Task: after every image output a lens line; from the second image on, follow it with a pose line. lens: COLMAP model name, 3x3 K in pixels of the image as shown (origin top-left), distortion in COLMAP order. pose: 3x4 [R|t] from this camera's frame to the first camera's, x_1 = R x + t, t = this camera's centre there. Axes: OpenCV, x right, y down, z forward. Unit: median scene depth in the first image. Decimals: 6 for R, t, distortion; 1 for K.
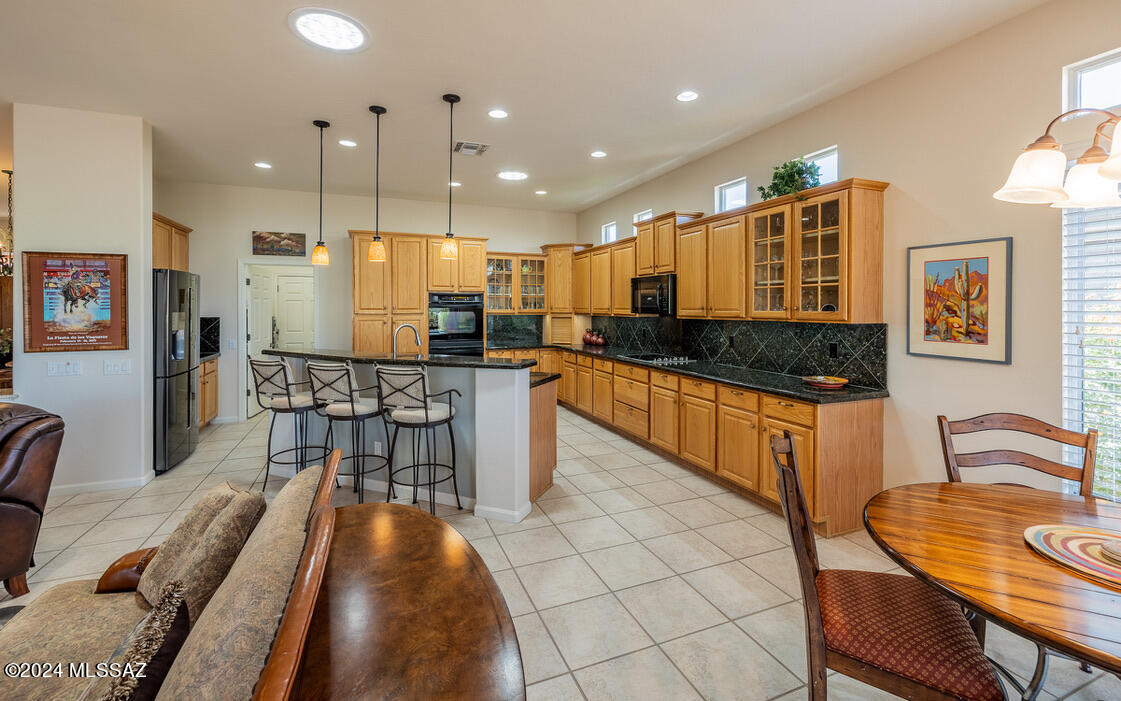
lens RADIAL K [[476.3, 0, 555.7], [0, 476.3, 308.7], [0, 0, 1]] dist [-0.003564, -0.000670]
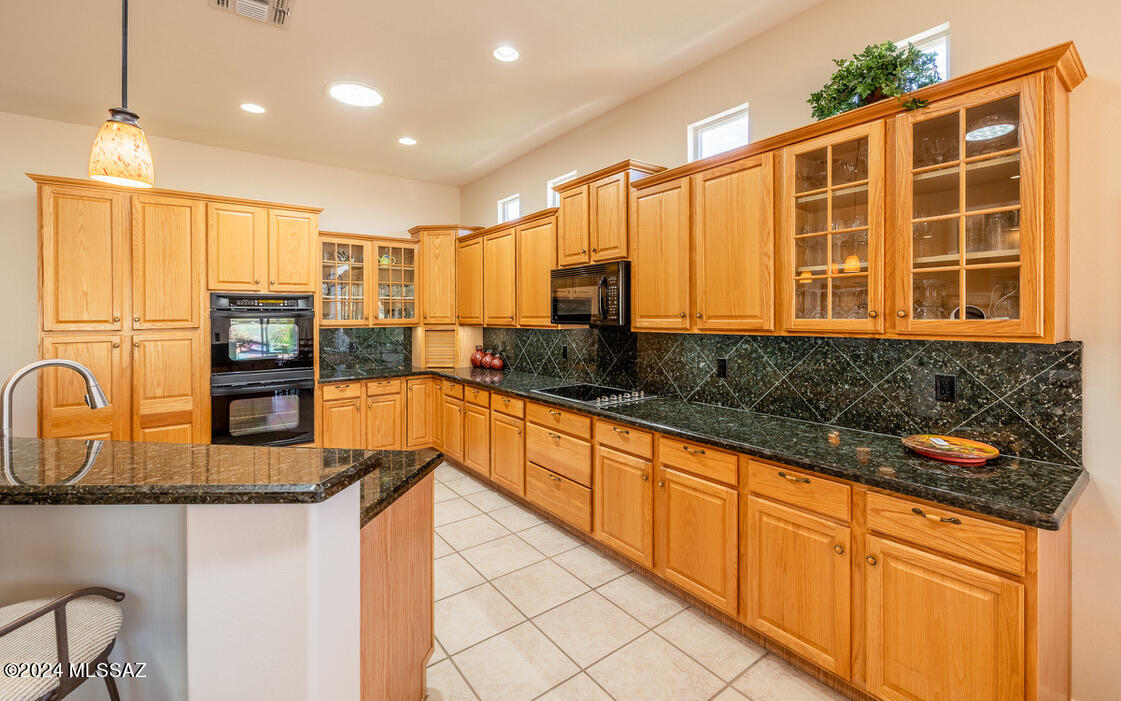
lens RADIAL K [[476.3, 0, 556.9], [0, 476.3, 307.8], [0, 0, 1]] dist [-0.003564, -0.000670]
pose [[0.966581, -0.003784, 0.256335, -0.000855], [0.008577, 0.999809, -0.017584, -0.001223], [-0.256219, 0.019195, 0.966428, 0.417419]]
